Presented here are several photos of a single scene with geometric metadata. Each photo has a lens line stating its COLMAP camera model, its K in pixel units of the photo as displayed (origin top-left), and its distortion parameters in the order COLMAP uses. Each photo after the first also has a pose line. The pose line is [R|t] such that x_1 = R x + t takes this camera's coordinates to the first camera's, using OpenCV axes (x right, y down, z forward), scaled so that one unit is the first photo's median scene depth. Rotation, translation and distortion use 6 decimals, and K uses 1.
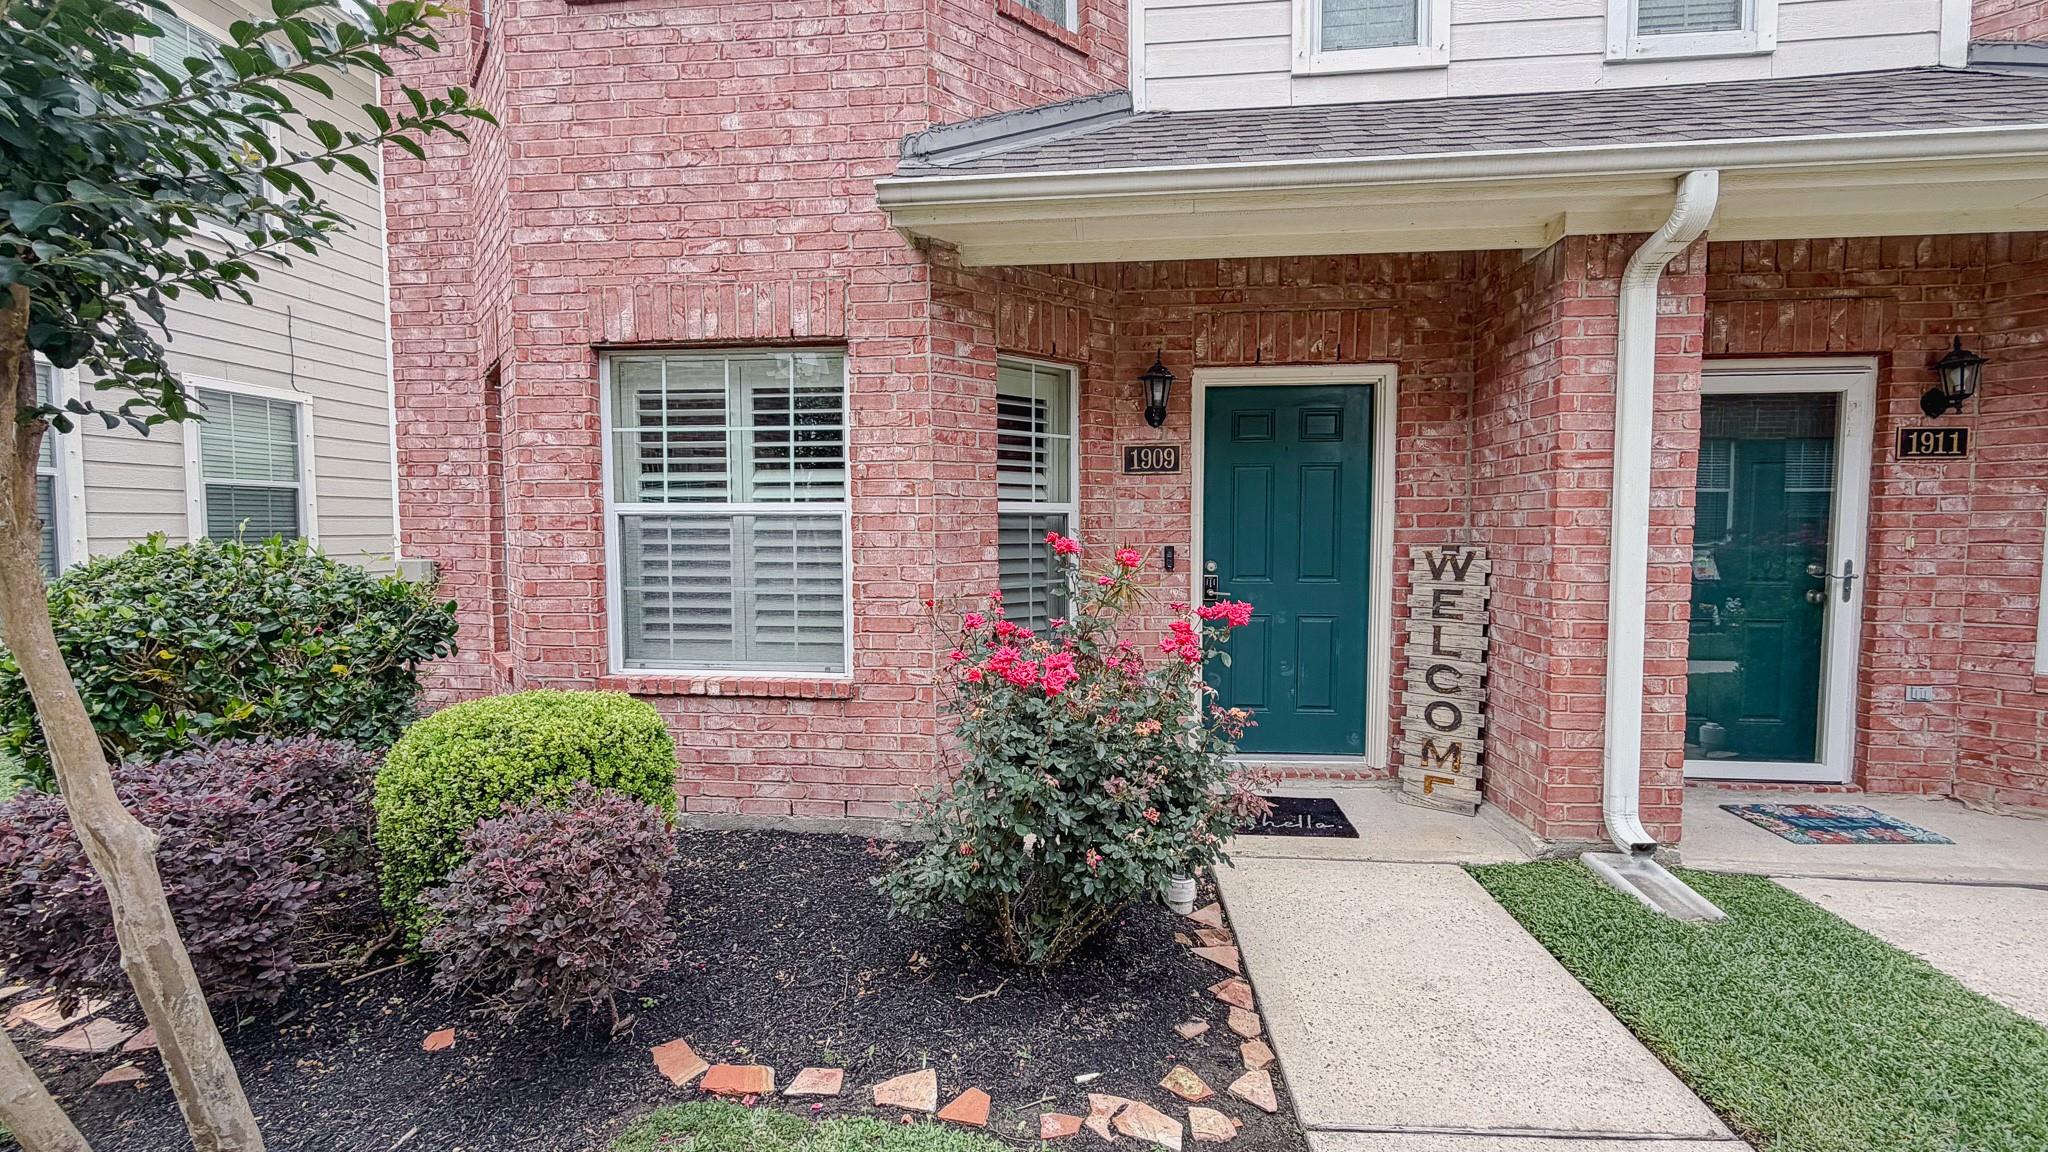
lens RADIAL K [[847.2, 0, 1024.0], [0, 847.2, 576.0], [0, 0, 1]] dist [-0.000609, -0.000015]
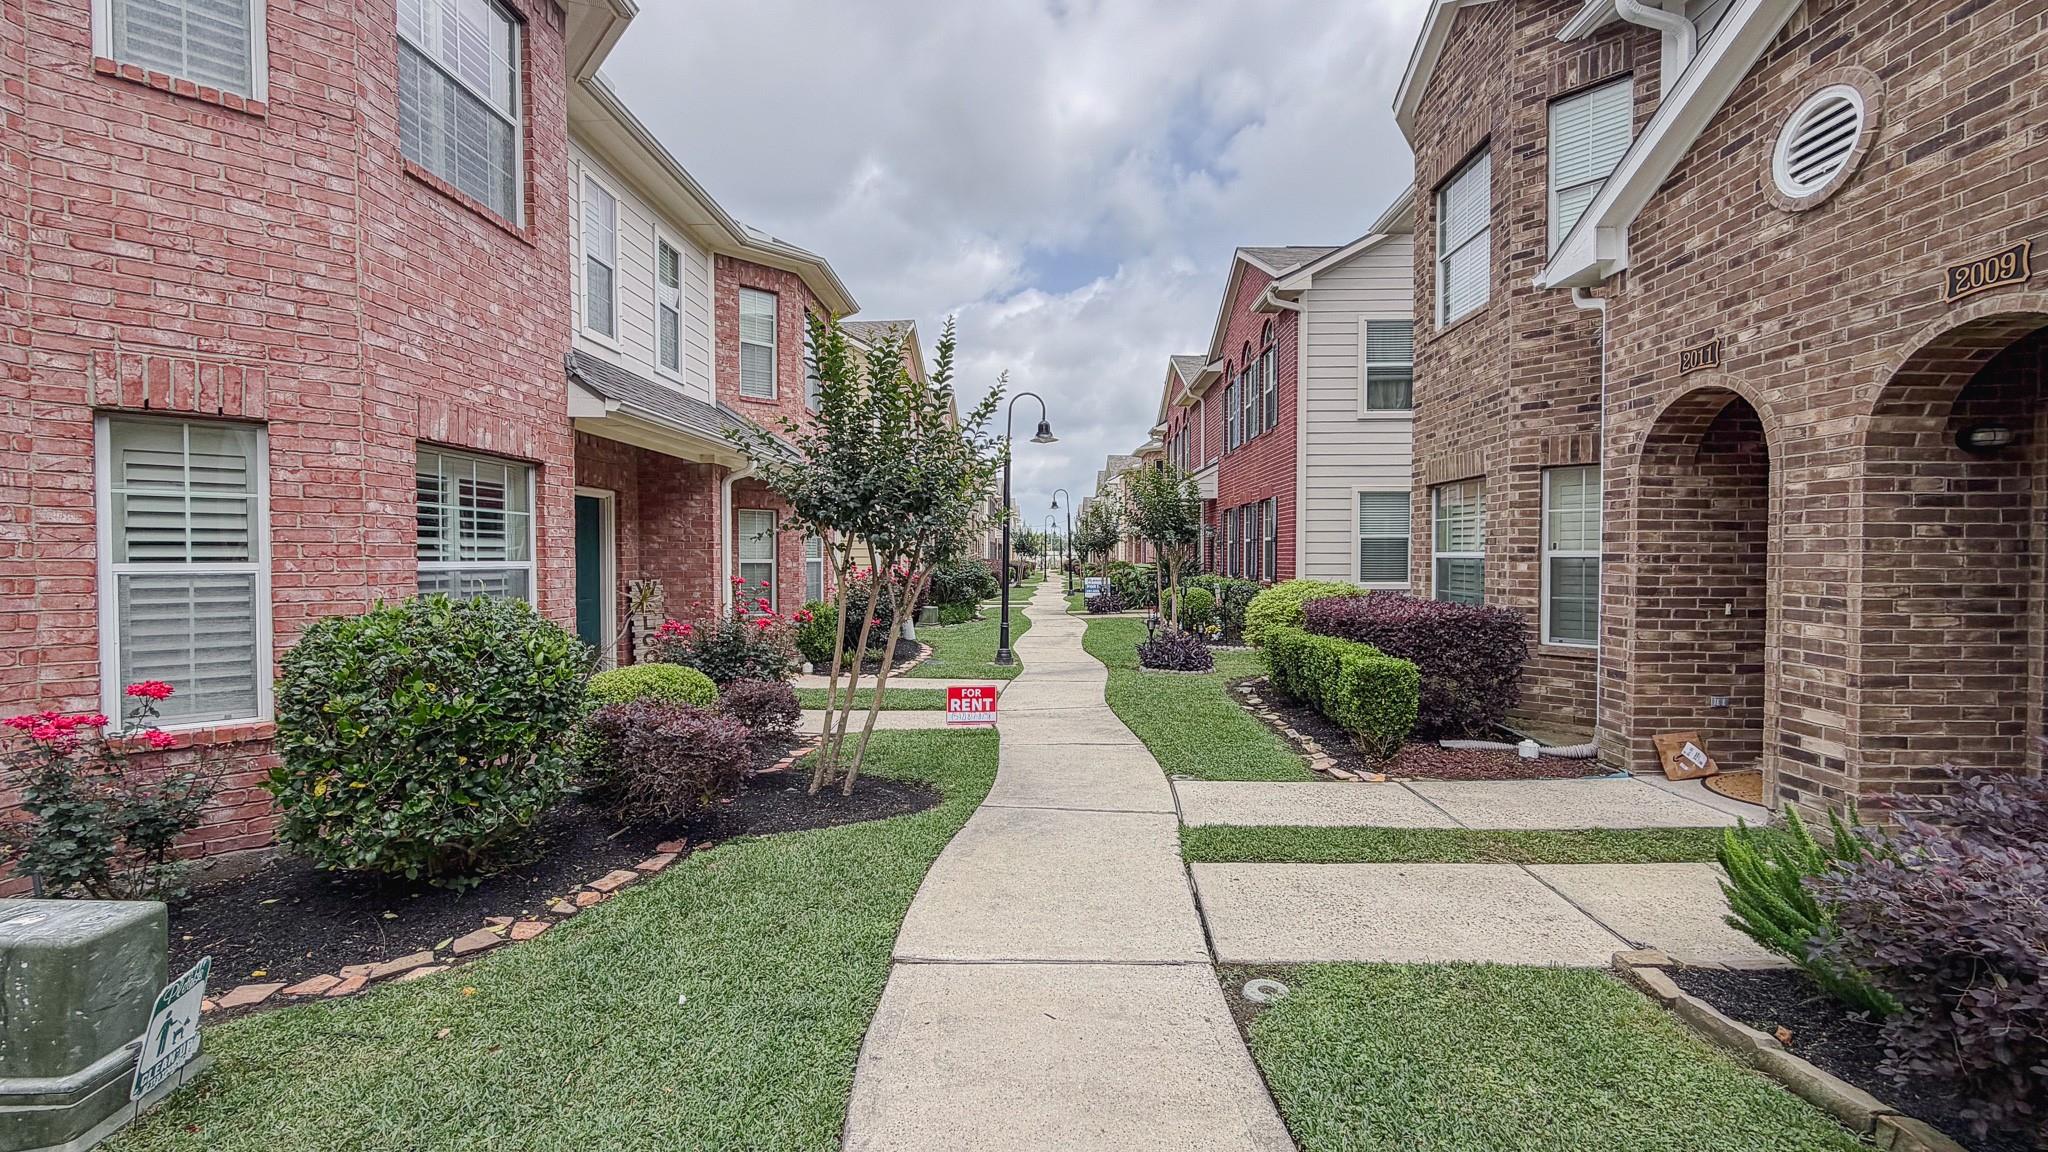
lens RADIAL K [[815.9, 0, 1024.0], [0, 815.9, 576.0], [0, 0, 1]] dist [0.000968, -0.000163]
pose [[-0.068626, -0.021325, 0.997415, -1.773994], [0.059214, 0.997922, 0.025410, -0.042835], [-0.995884, 0.060805, -0.067221, 0.182321]]
